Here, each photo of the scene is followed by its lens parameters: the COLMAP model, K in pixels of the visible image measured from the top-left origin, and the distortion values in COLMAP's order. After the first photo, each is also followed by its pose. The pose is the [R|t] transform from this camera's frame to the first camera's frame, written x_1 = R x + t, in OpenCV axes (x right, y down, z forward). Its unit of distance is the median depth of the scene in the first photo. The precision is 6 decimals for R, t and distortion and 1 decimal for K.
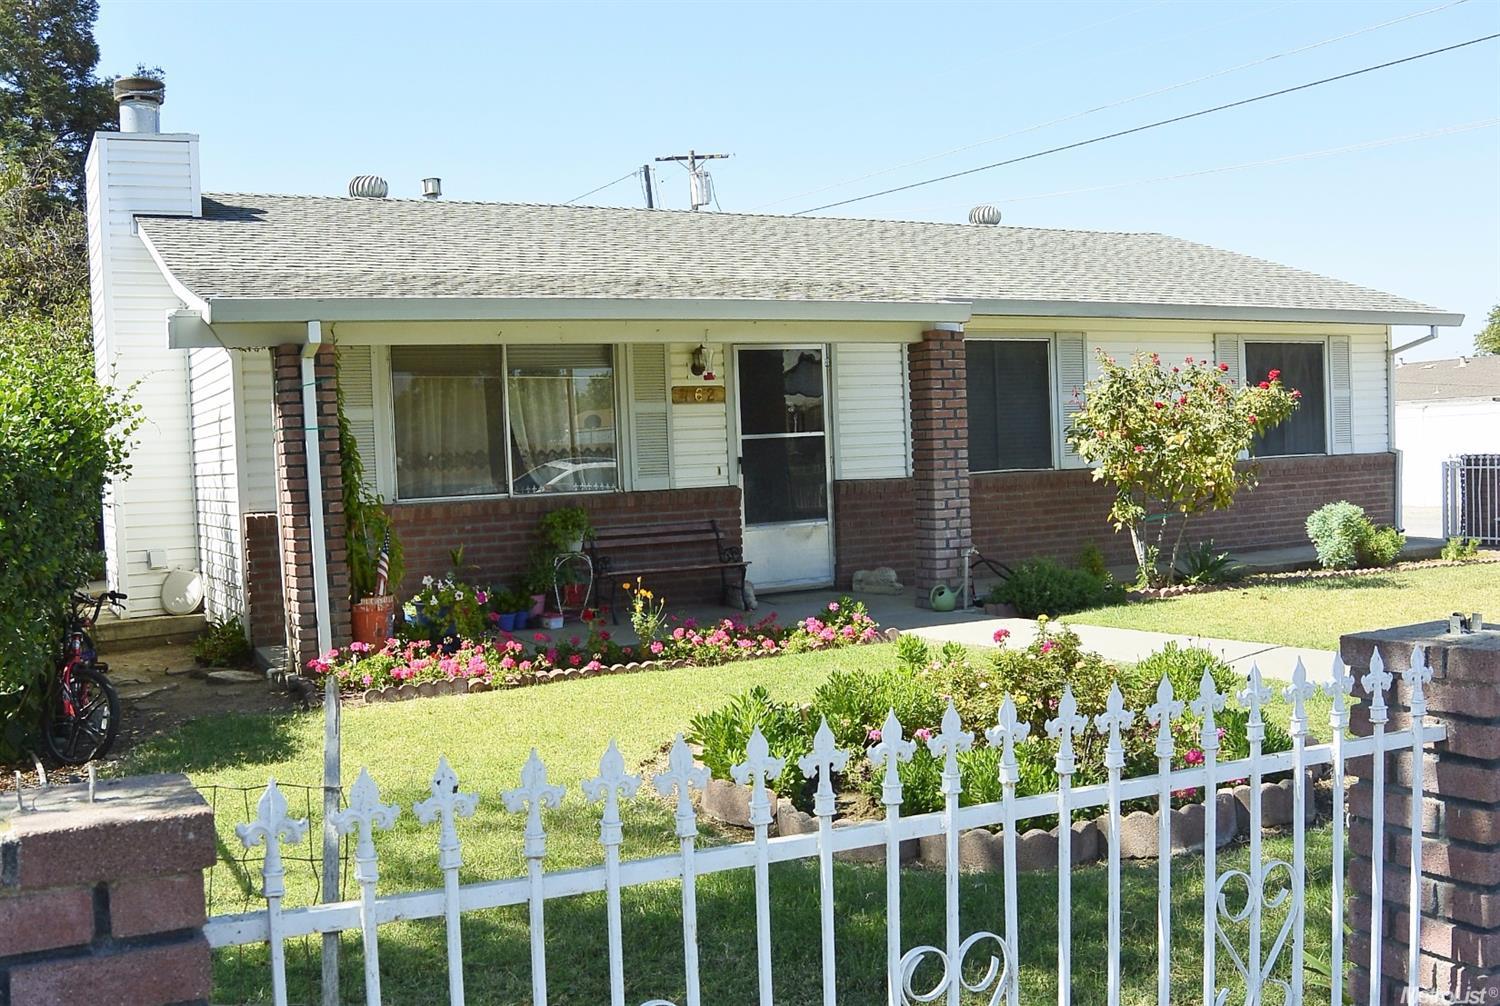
lens RADIAL K [[1576.4, 0, 750.0], [0, 1576.4, 503.0], [0, 0, 1]] dist [-0.125757, -0.007467]
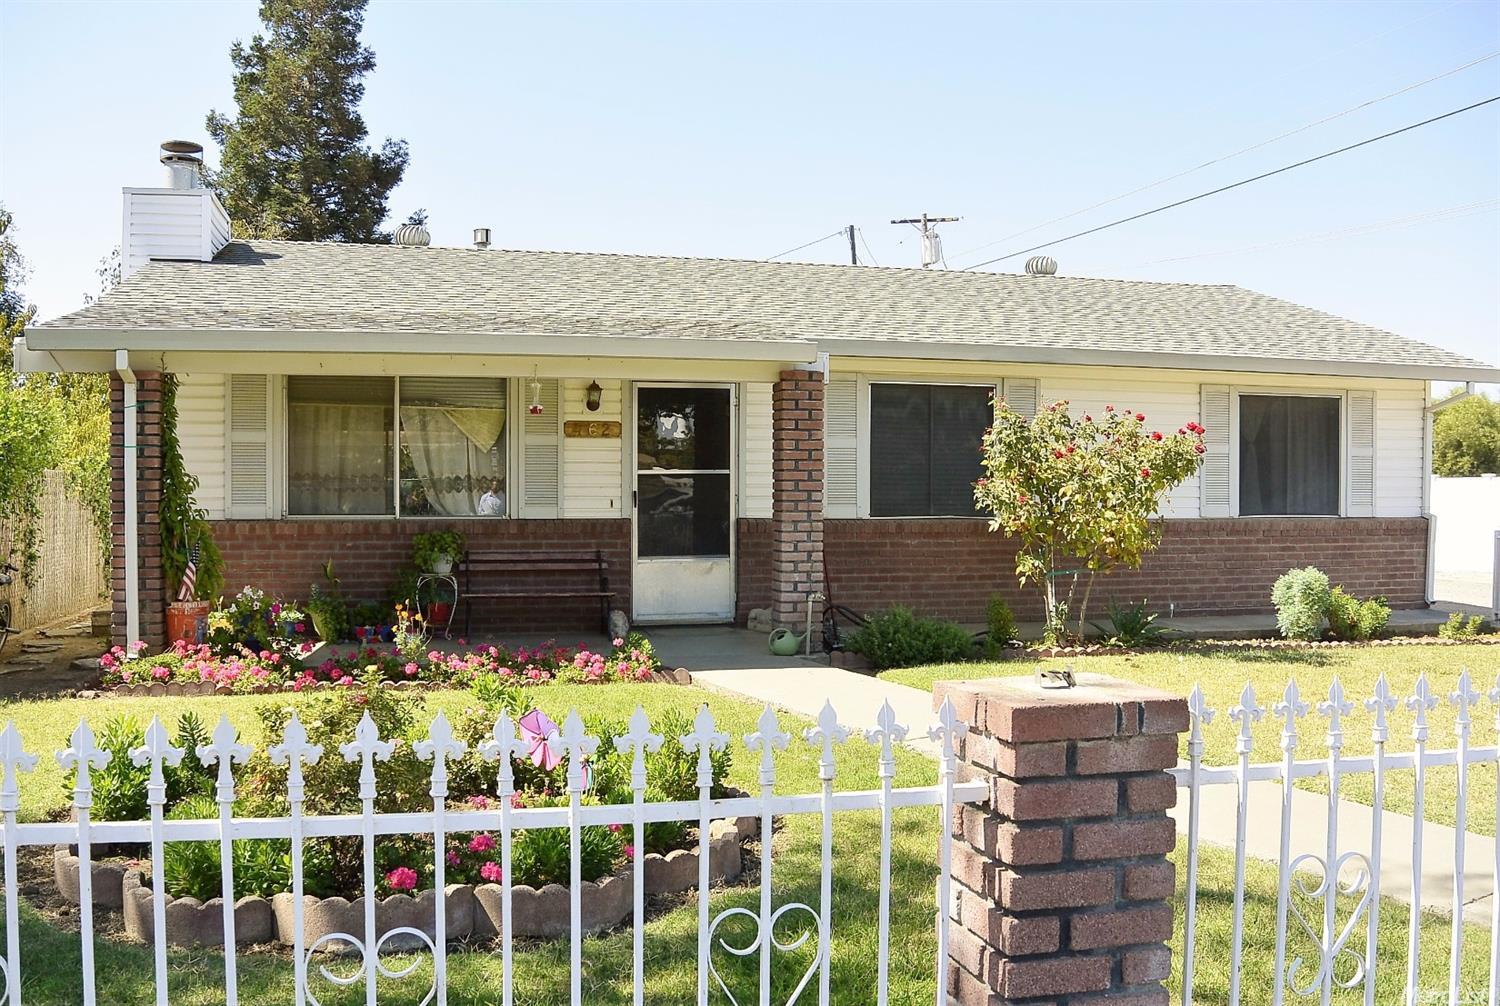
lens RADIAL K [[1395.3, 0, 750.0], [0, 1395.3, 503.0], [0, 0, 1]] dist [-0.162792, 0.122990]
pose [[0.964008, 0.044355, -0.262147, 0.307581], [-0.050166, 0.998620, -0.015511, -0.011048], [0.261098, 0.028104, 0.964903, 0.141339]]
